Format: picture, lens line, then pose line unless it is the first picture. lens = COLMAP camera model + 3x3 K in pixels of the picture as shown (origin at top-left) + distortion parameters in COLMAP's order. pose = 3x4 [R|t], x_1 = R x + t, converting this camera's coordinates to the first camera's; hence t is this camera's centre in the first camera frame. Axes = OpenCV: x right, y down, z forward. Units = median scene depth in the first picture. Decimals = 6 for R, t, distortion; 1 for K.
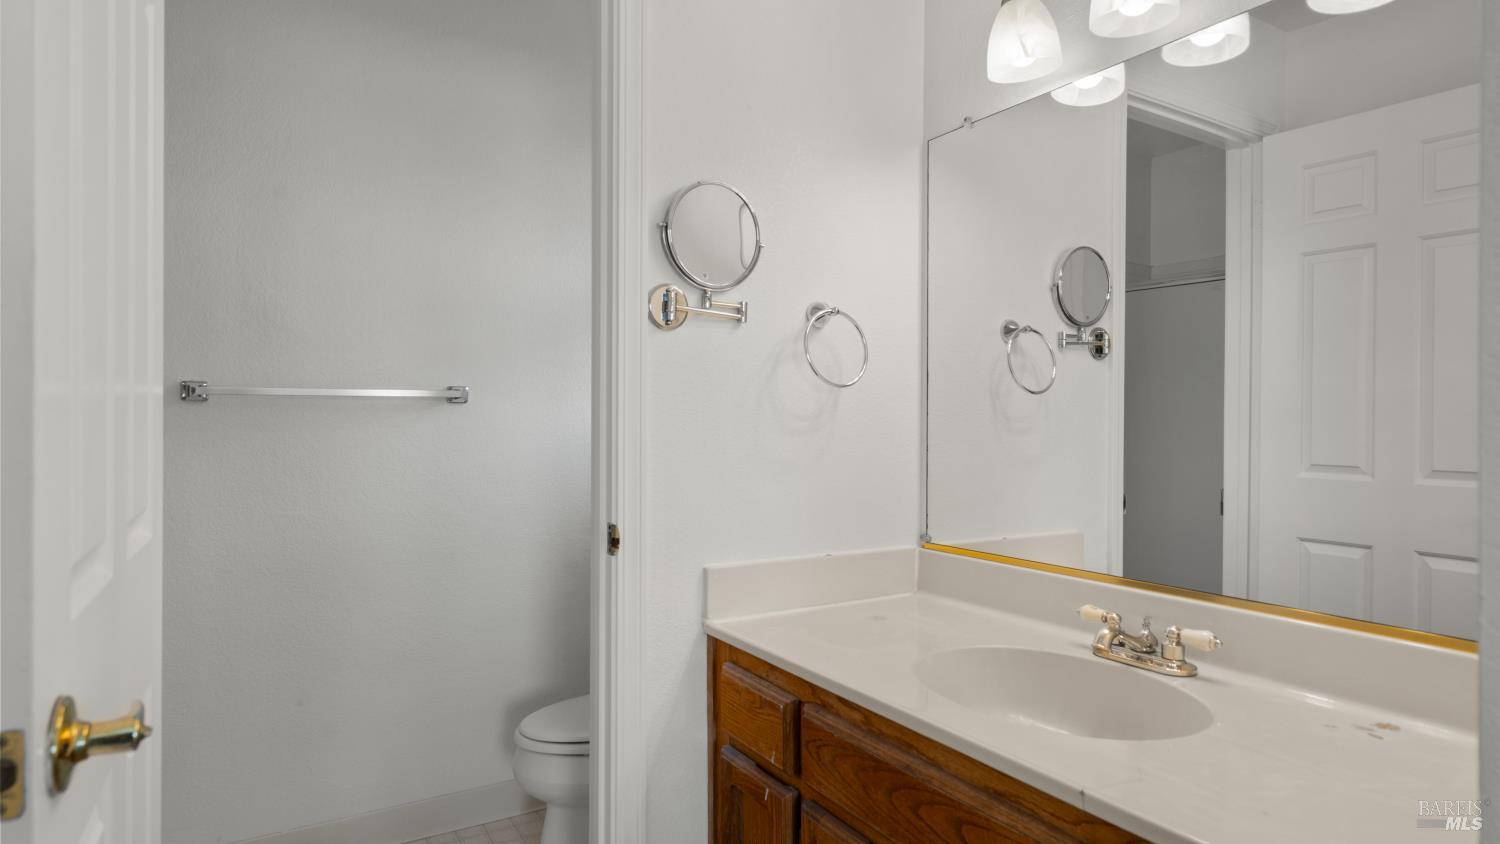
lens RADIAL K [[837.7, 0, 750.0], [0, 837.7, 422.0], [0, 0, 1]] dist [0.000256, 0.000022]
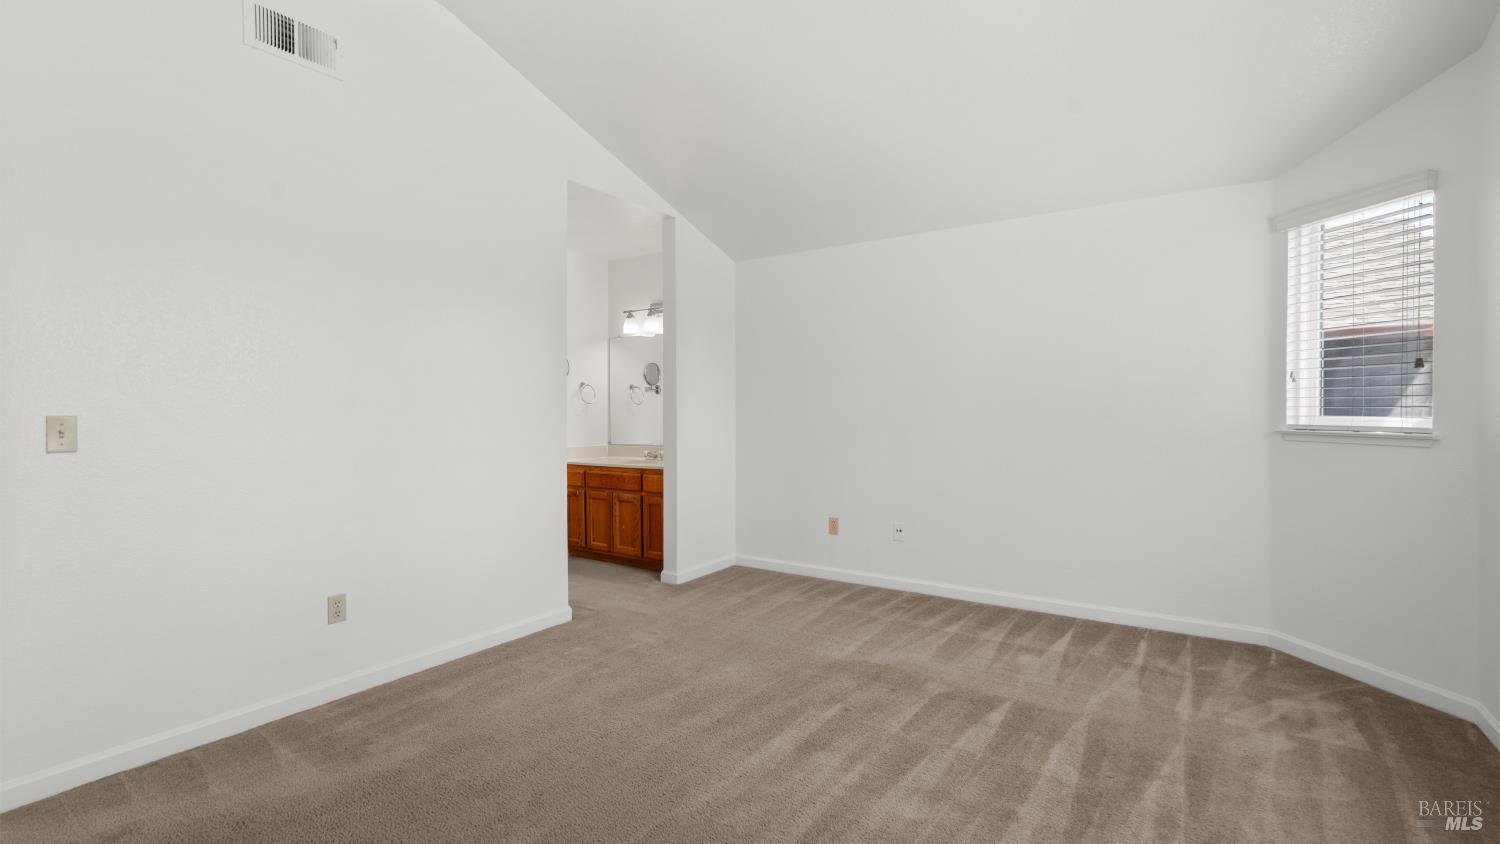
lens RADIAL K [[676.5, 0, 747.5], [0, 676.5, 418.3], [0, 0, 1]] dist [-0.002523, 0.001269]
pose [[0.911275, -0.013273, 0.411583, -0.485235], [0.011307, 0.999910, 0.007211, 0.013332], [-0.411642, -0.001918, 0.911344, -2.062016]]
